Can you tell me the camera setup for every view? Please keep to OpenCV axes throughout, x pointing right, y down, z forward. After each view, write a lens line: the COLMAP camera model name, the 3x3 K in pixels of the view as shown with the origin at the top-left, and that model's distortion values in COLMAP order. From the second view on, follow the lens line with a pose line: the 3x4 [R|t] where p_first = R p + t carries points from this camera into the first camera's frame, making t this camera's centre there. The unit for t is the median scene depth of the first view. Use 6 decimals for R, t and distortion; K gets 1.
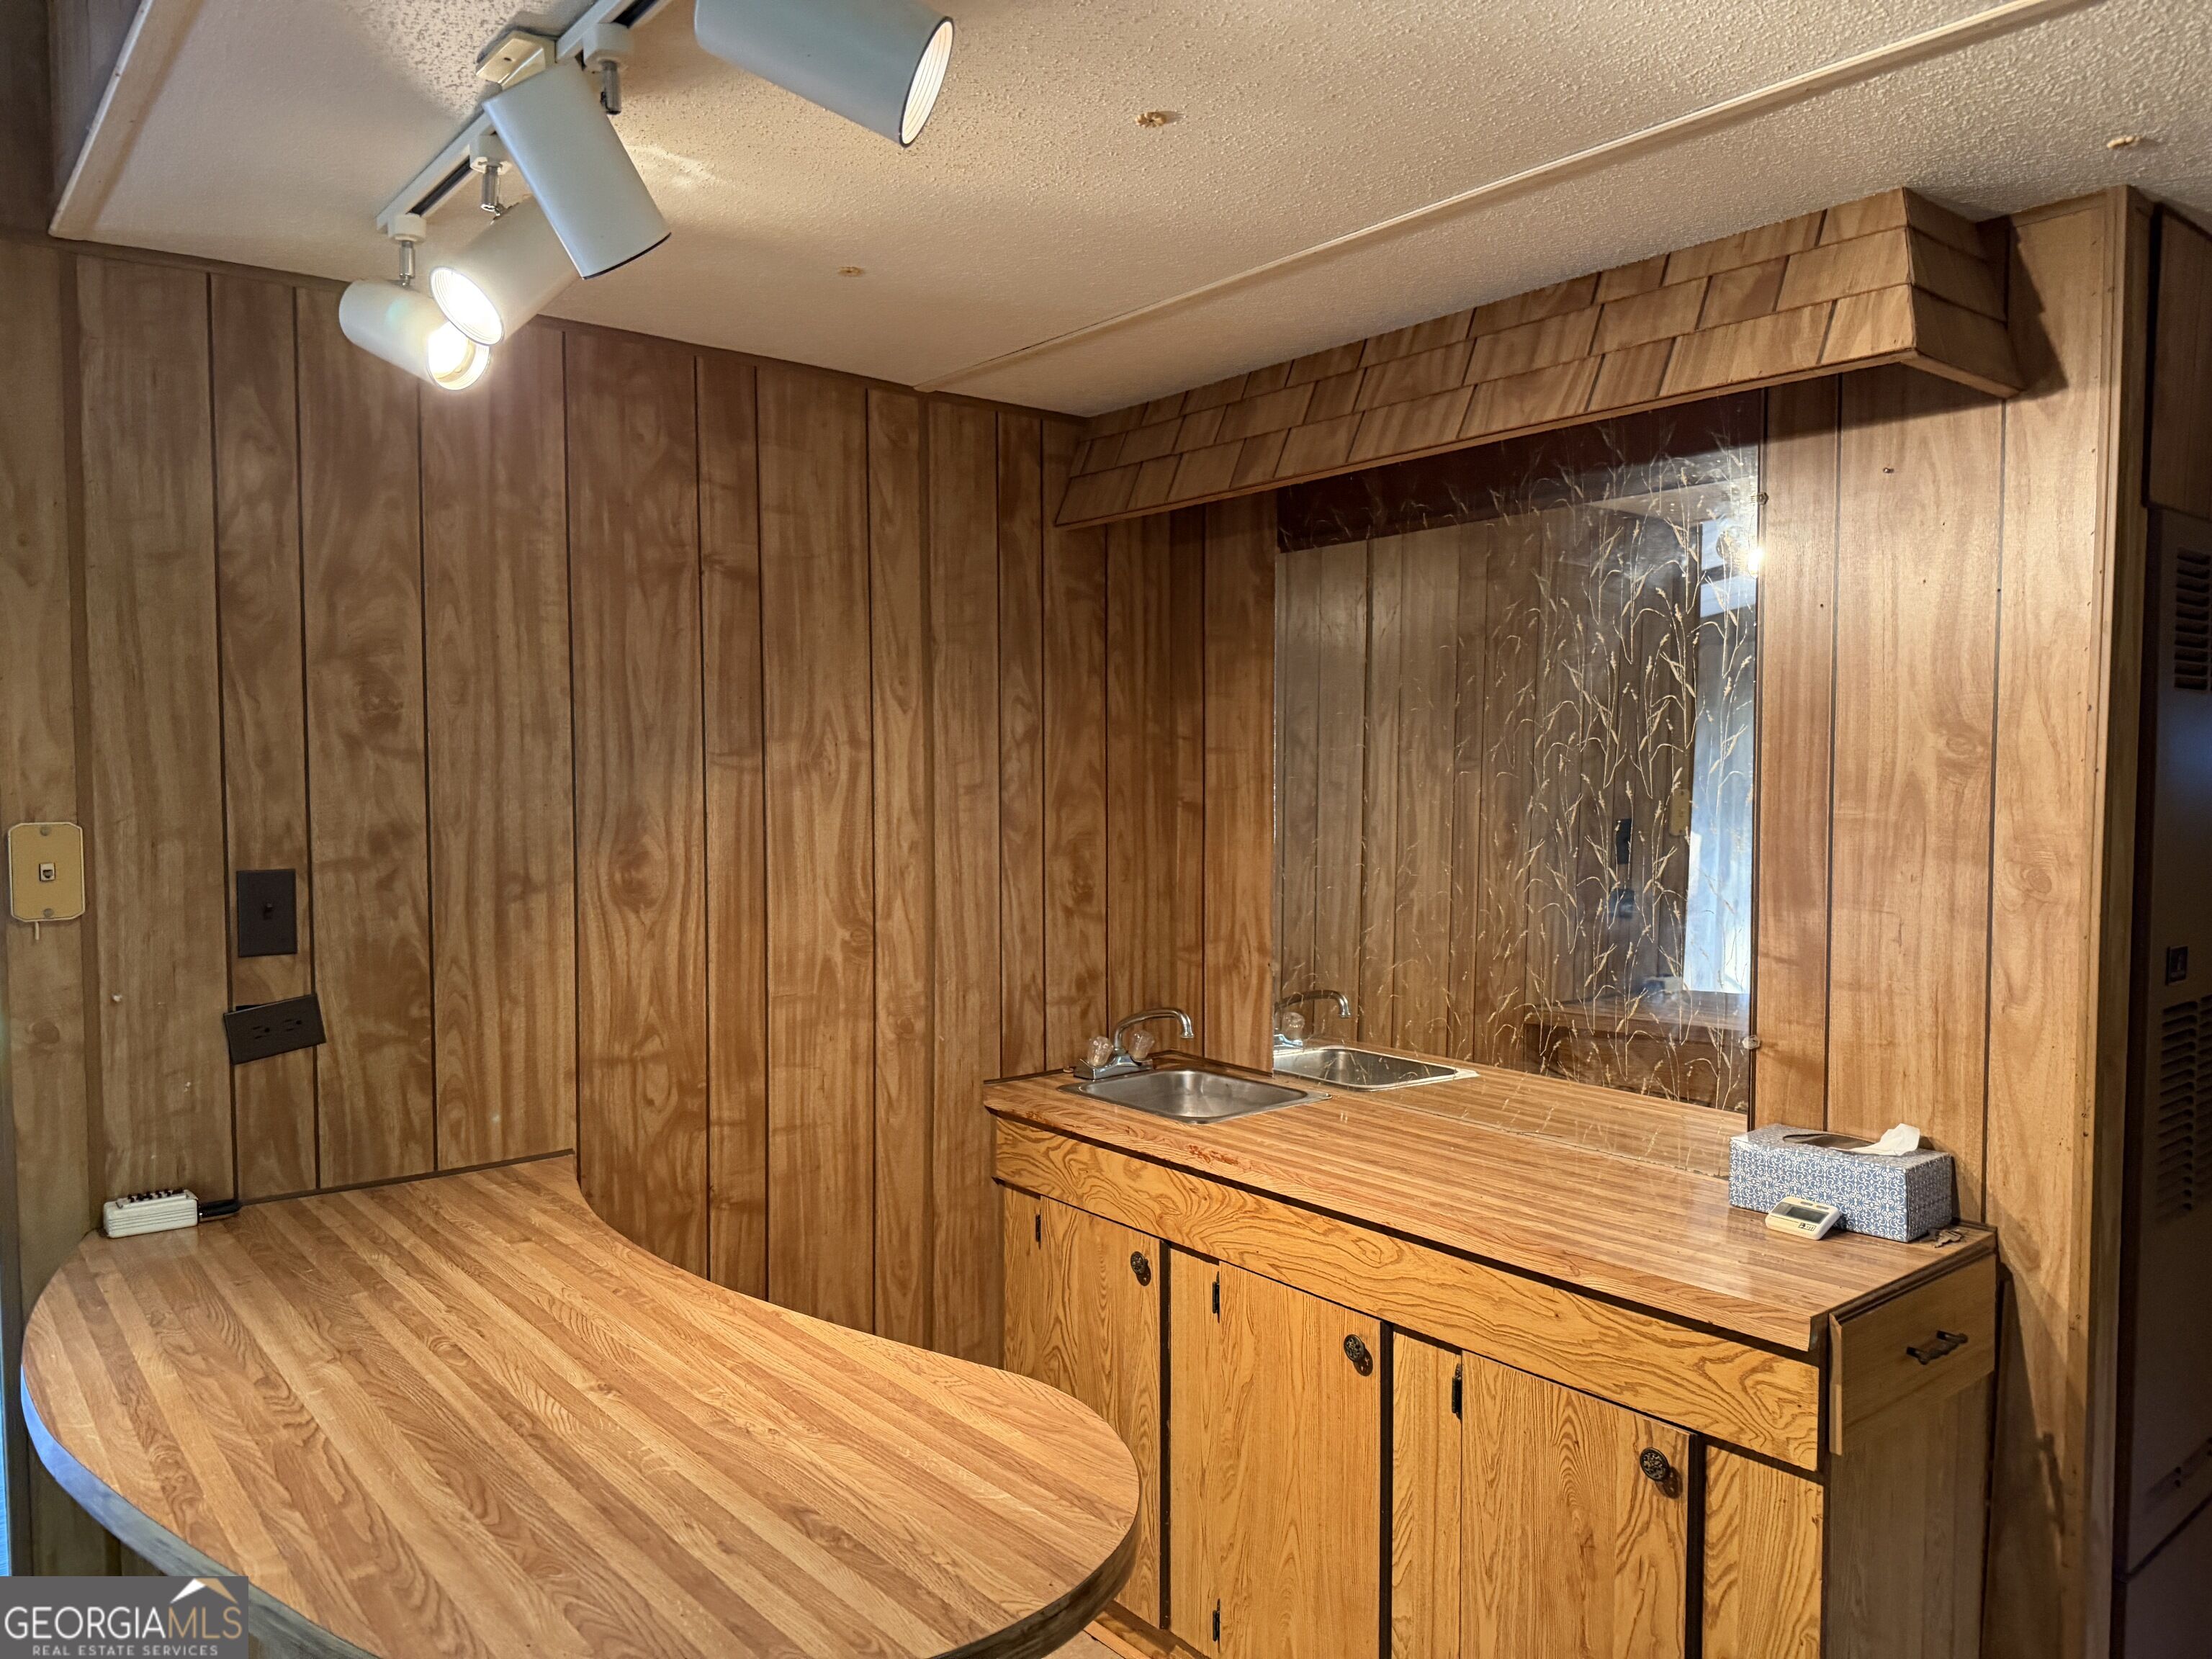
lens RADIAL K [[1543.9, 0, 1100.5], [0, 1543.9, 838.8], [0, 0, 1]] dist [0.079797, -0.095951]
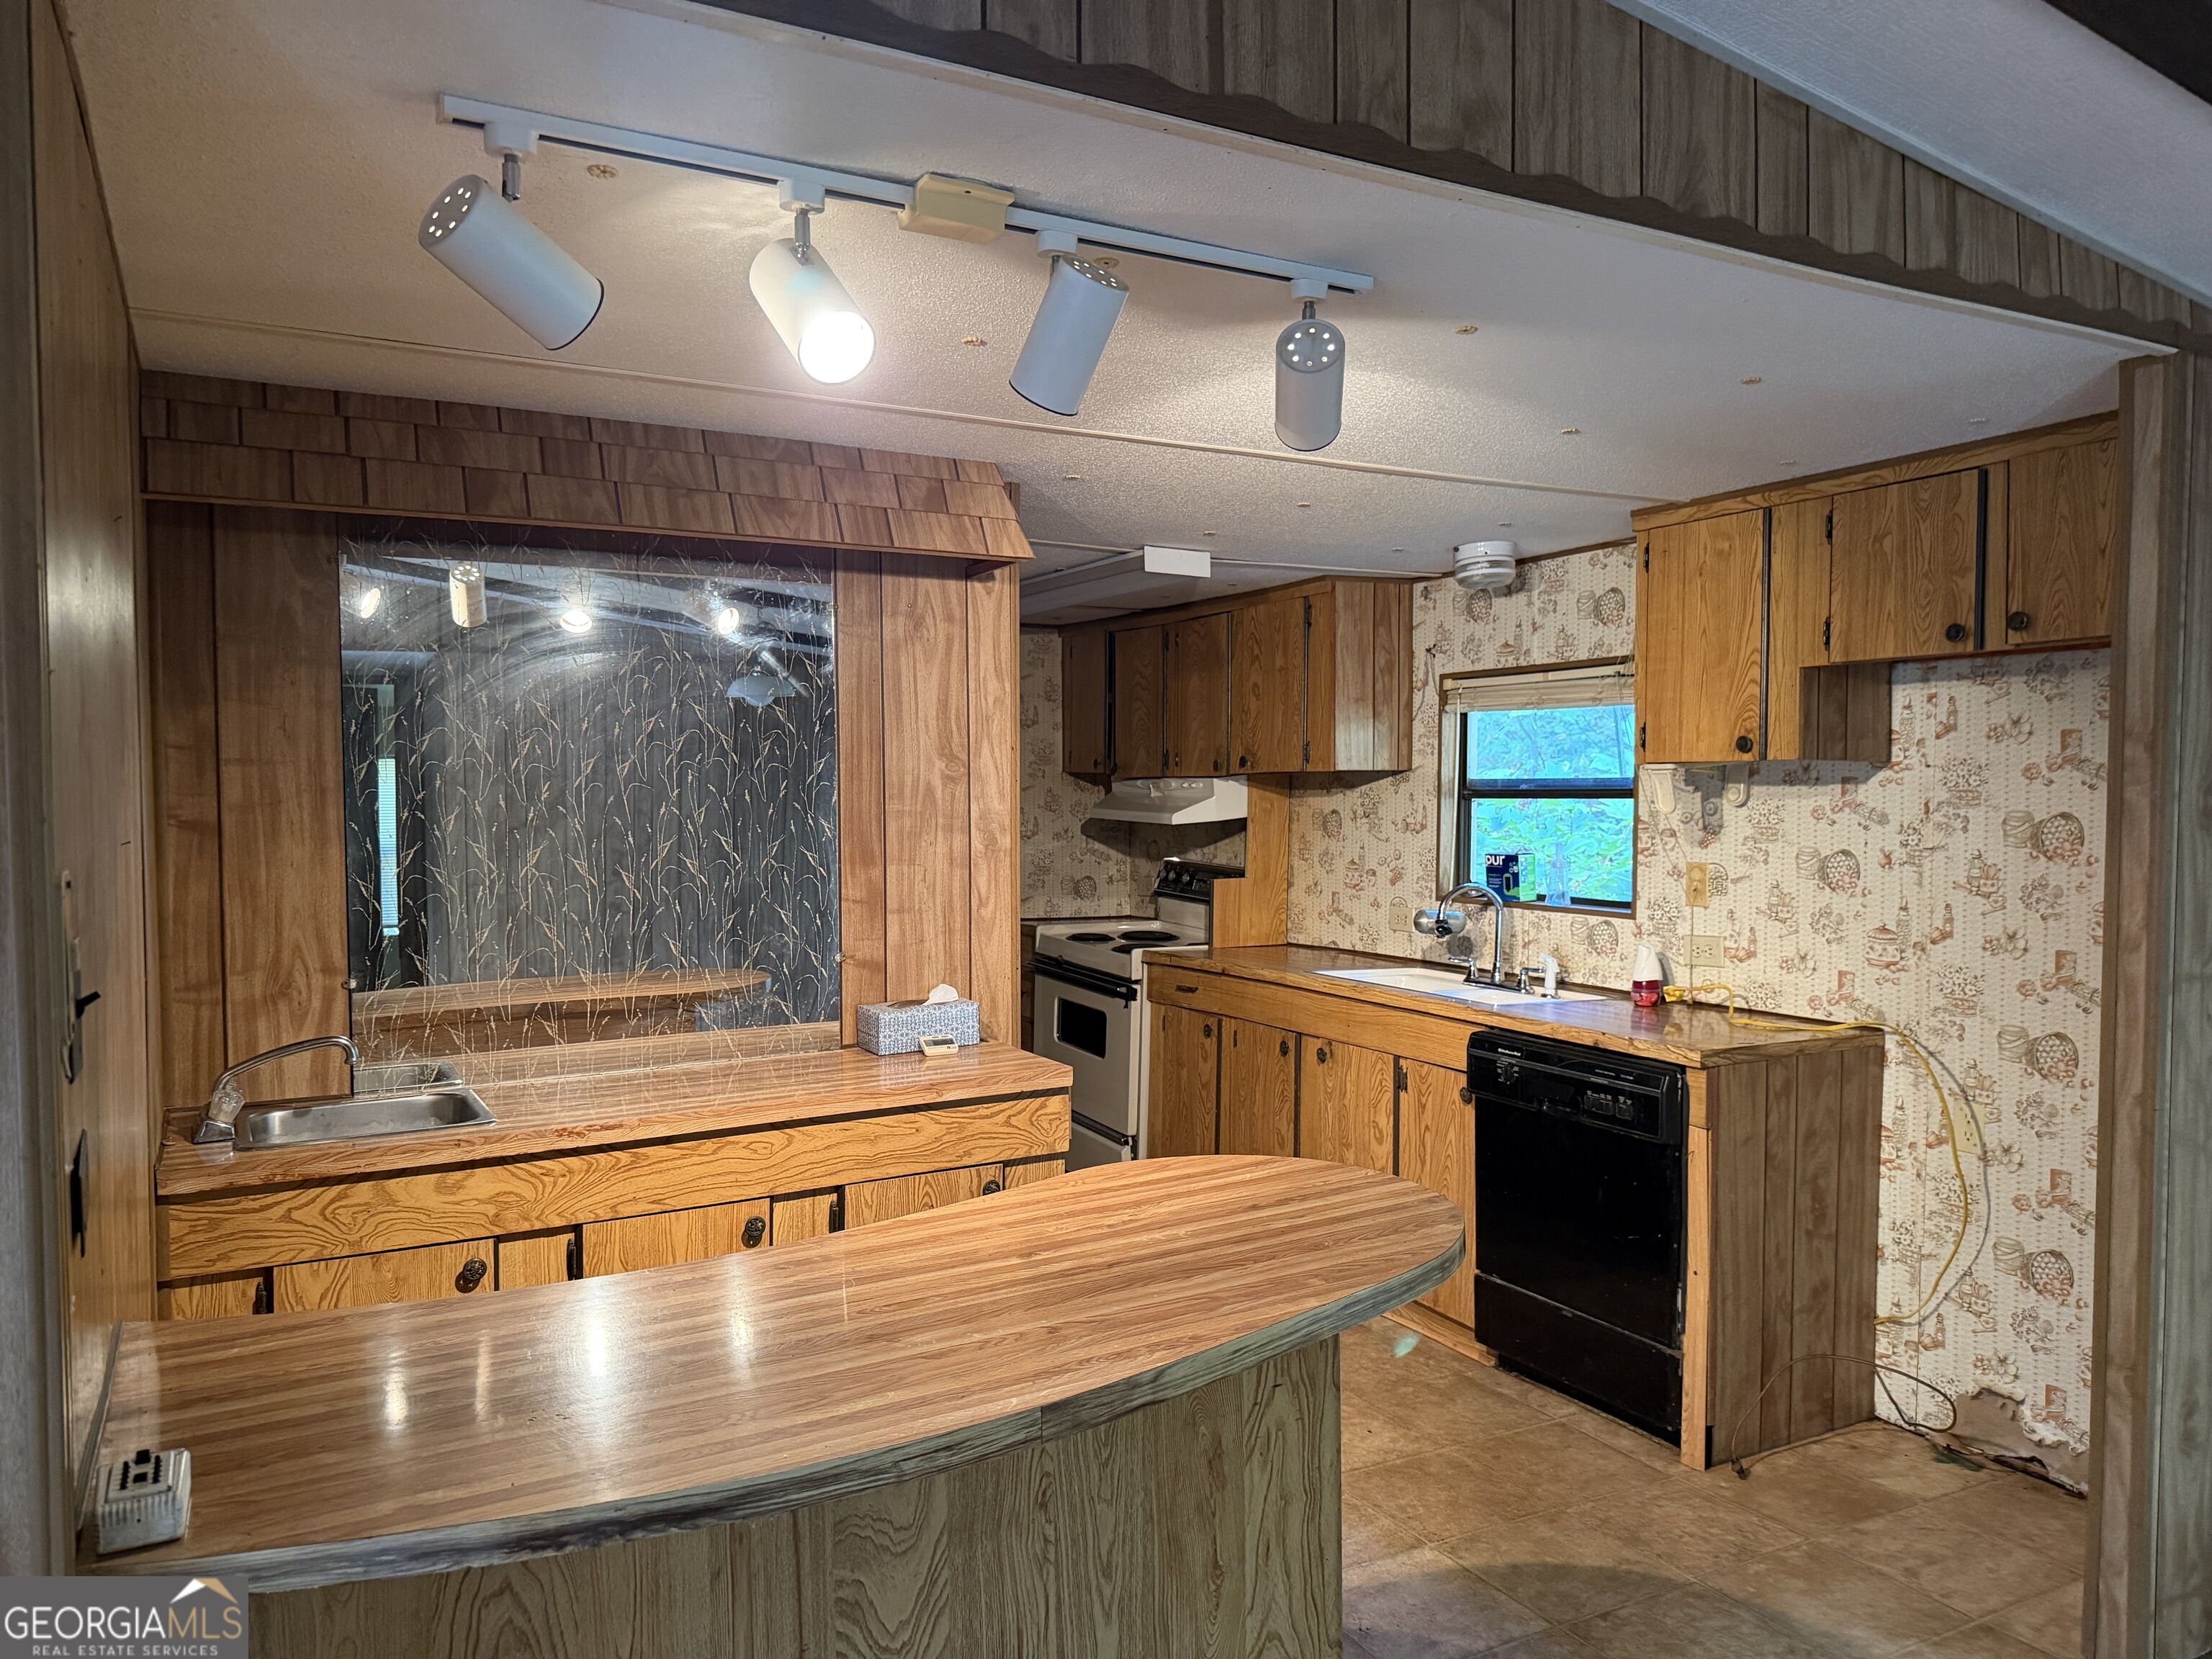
lens RADIAL K [[1542.8, 0, 1099.9], [0, 1542.8, 840.0], [0, 0, 1]] dist [0.086106, -0.153174]
pose [[0.164630, -0.032326, 0.985826, -1.194440], [0.055083, 0.998204, 0.023533, -0.008640], [-0.984816, 0.050428, 0.166115, 0.557398]]
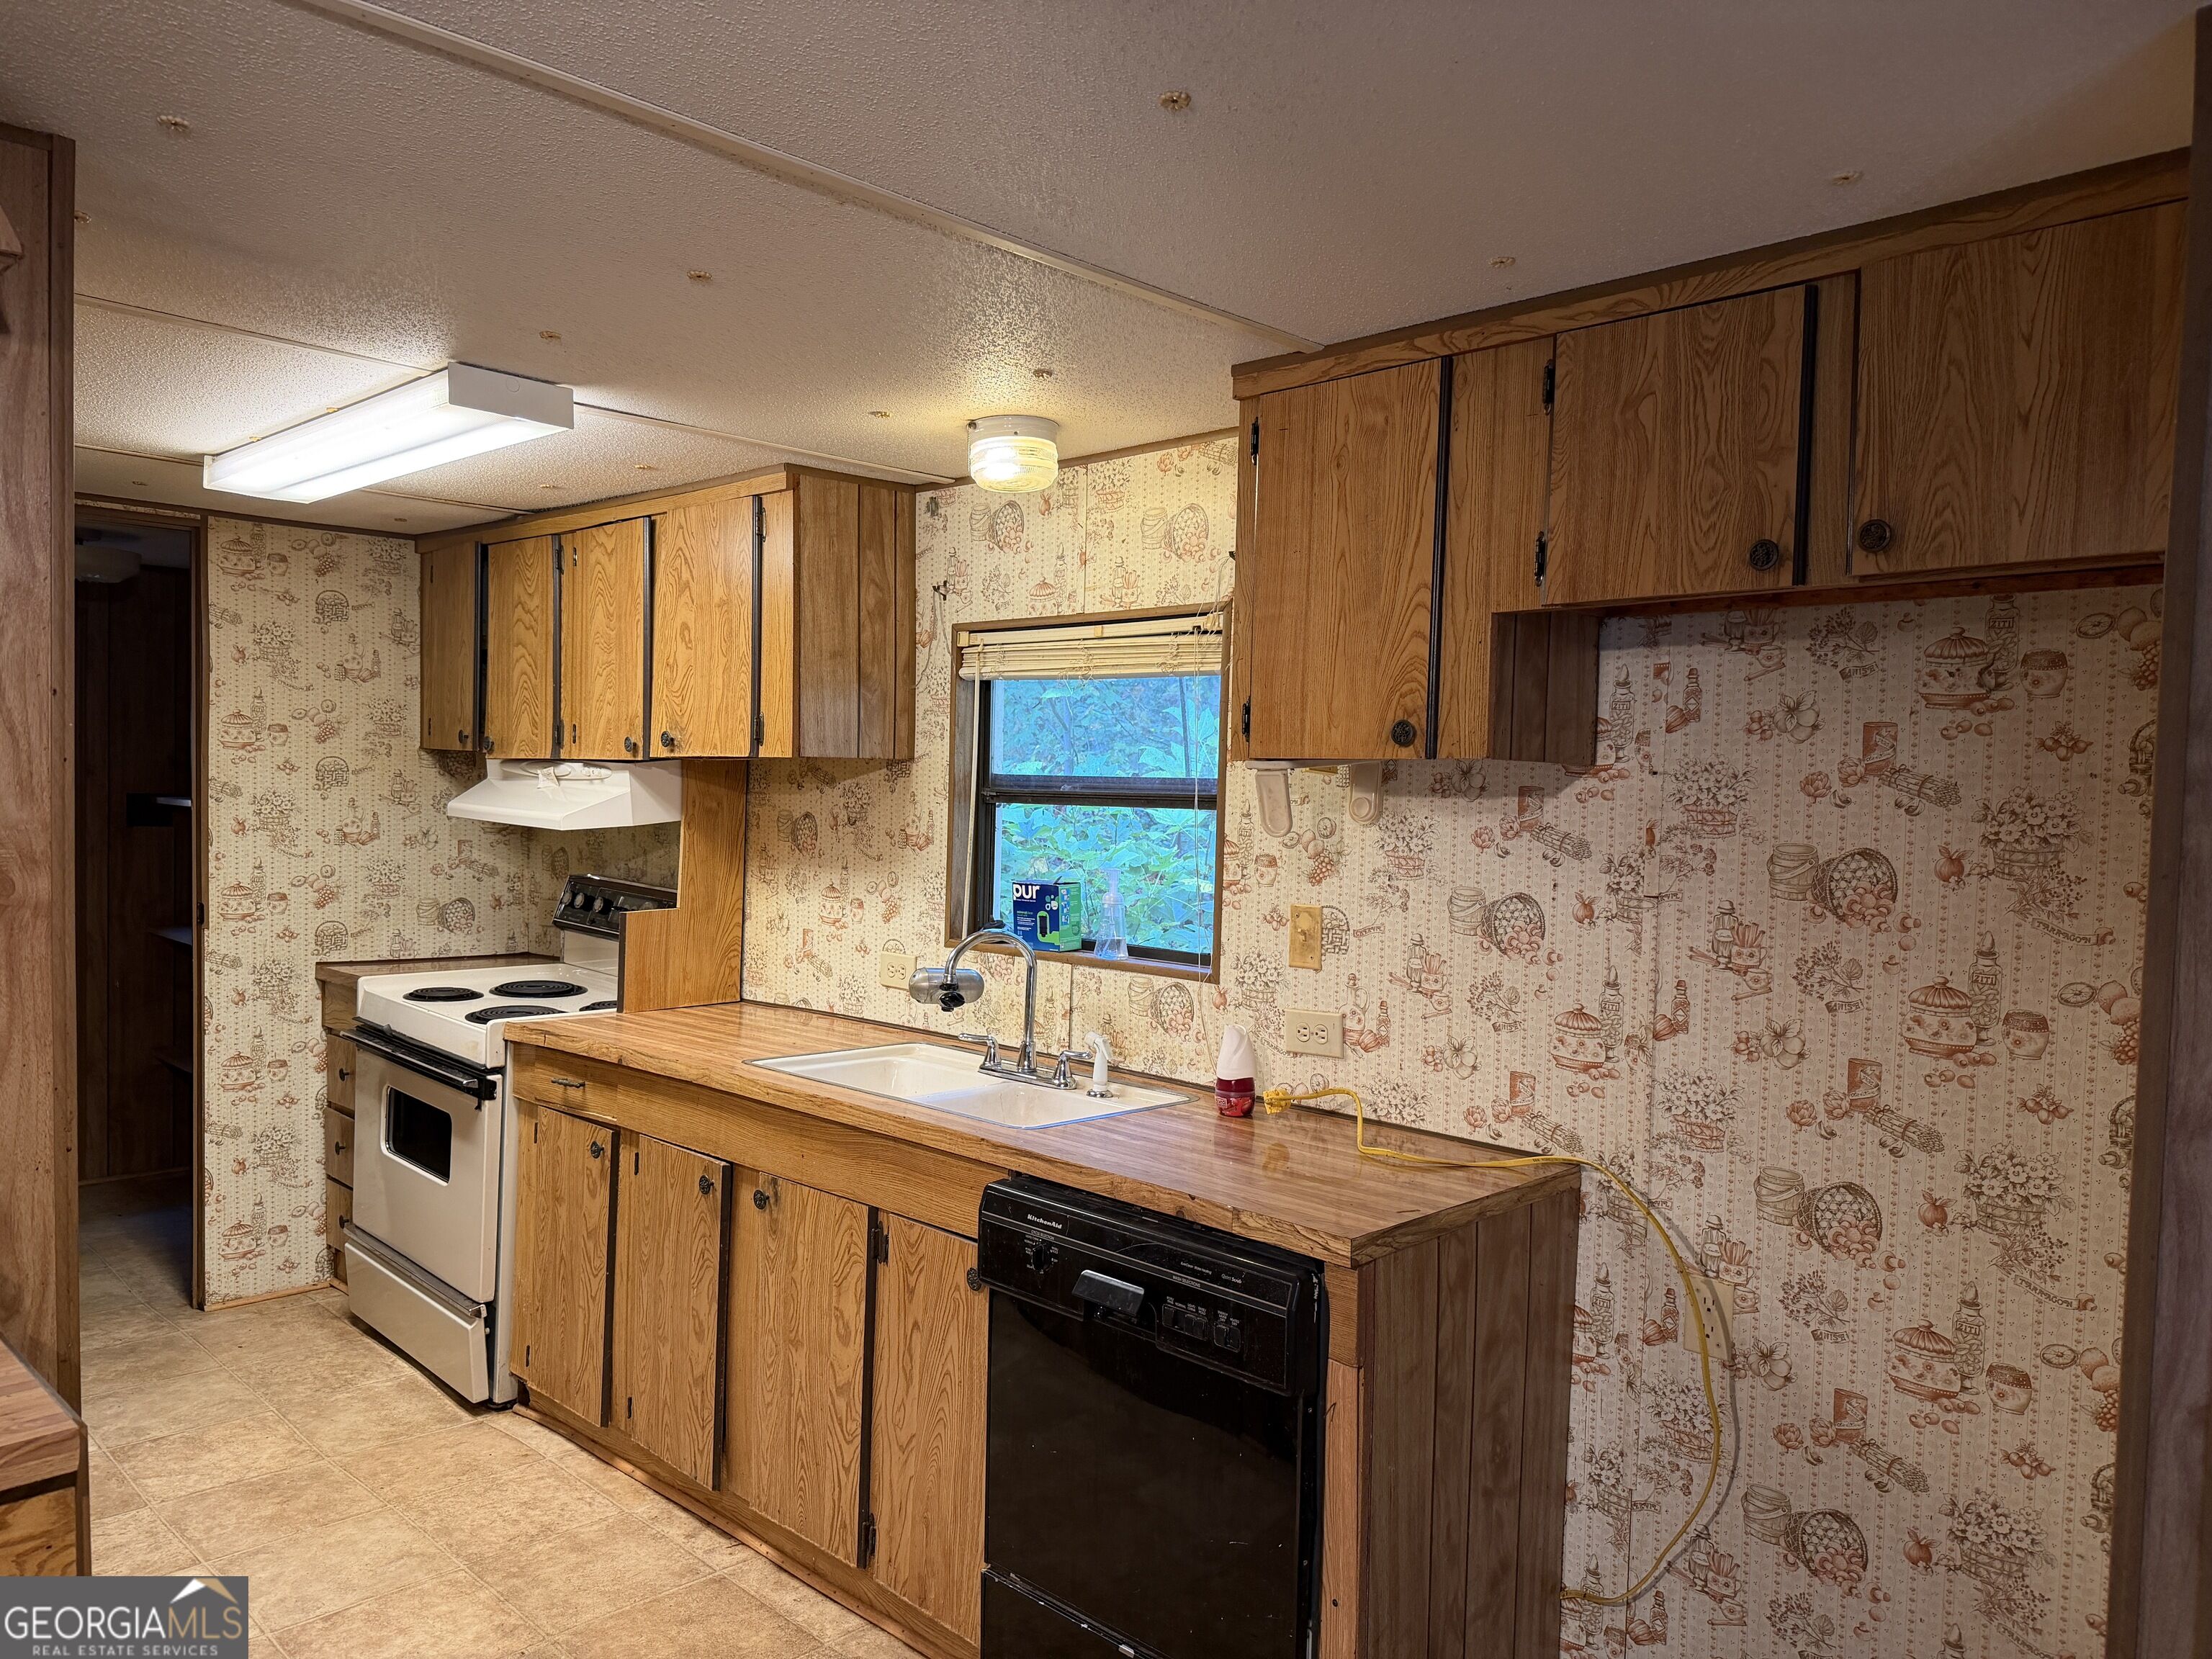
lens RADIAL K [[1543.9, 0, 1100.5], [0, 1543.9, 838.8], [0, 0, 1]] dist [0.079797, -0.095951]
pose [[-0.132534, -0.039277, 0.990400, -0.359033], [0.034115, 0.998442, 0.044161, -0.016059], [-0.990591, 0.039640, -0.130988, 0.488775]]
